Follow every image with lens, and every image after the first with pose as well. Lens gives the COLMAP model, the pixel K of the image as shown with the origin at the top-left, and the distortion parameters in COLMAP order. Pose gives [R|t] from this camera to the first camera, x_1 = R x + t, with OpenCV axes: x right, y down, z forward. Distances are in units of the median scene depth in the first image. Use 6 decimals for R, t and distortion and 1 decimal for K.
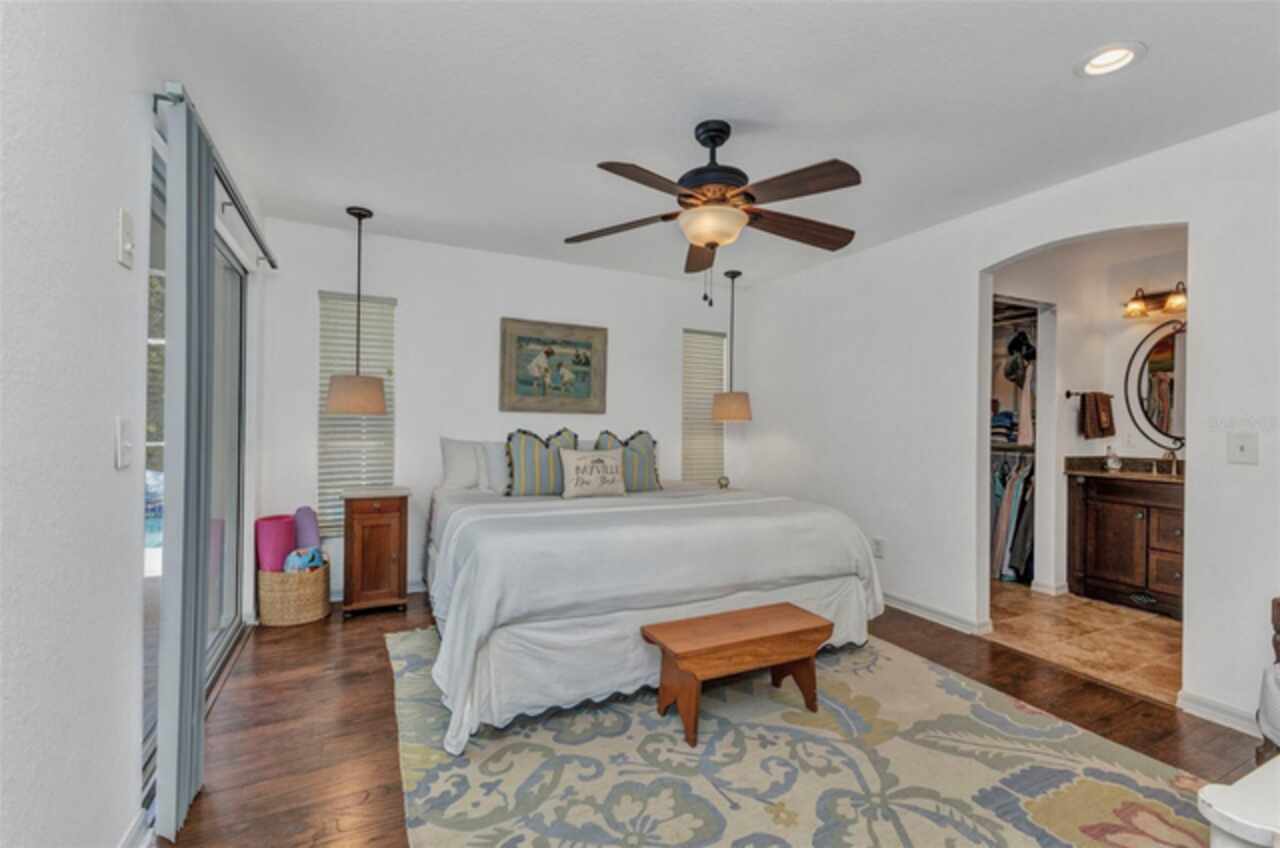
lens RADIAL K [[556.2, 0, 645.6], [0, 556.2, 412.0], [0, 0, 1]] dist [0.003334, 0.000137]
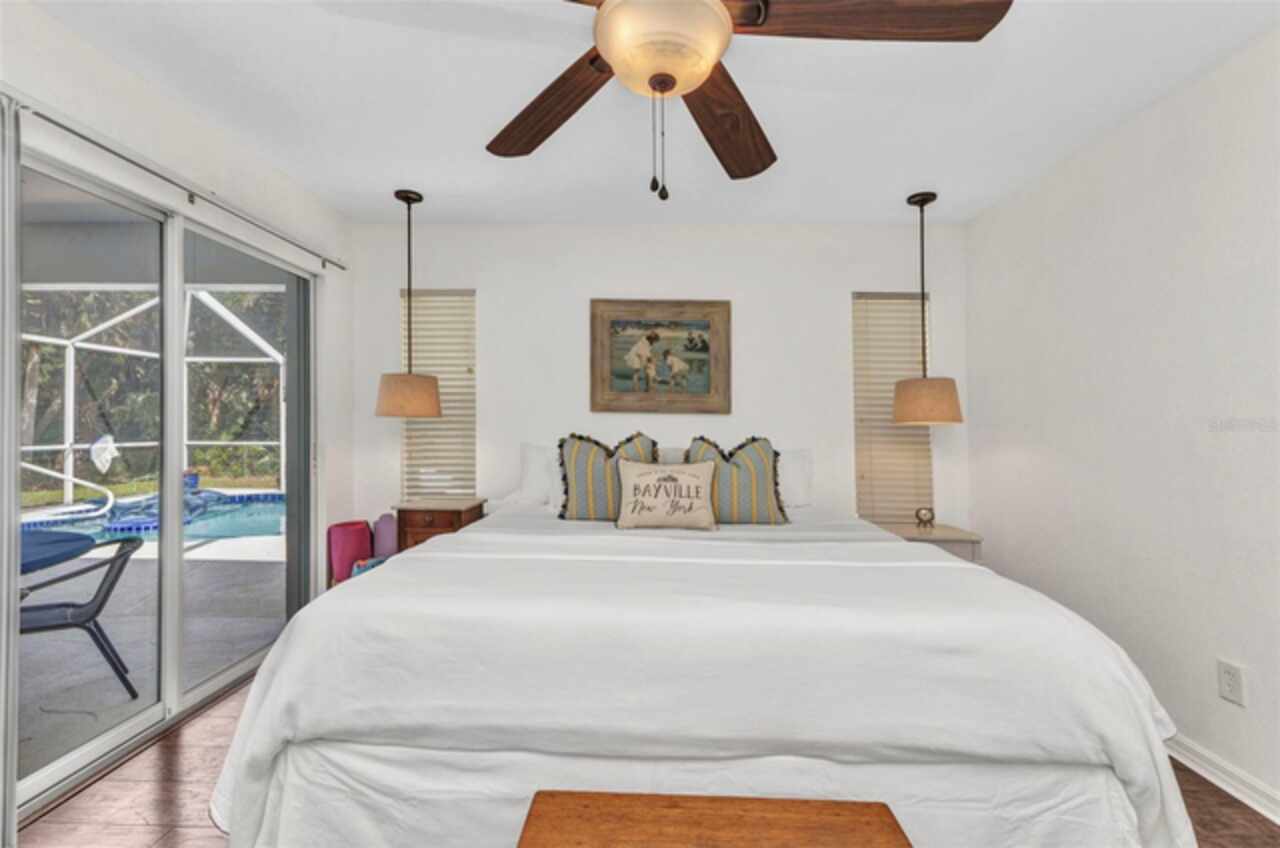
lens RADIAL K [[556.5, 0, 634.0], [0, 556.5, 410.8], [0, 0, 1]] dist [0.015716, -0.000065]
pose [[0.879917, -0.015101, -0.474888, 0.187732], [0.009353, 0.999852, -0.014464, 0.009354], [0.475036, 0.008286, 0.879927, 0.301850]]
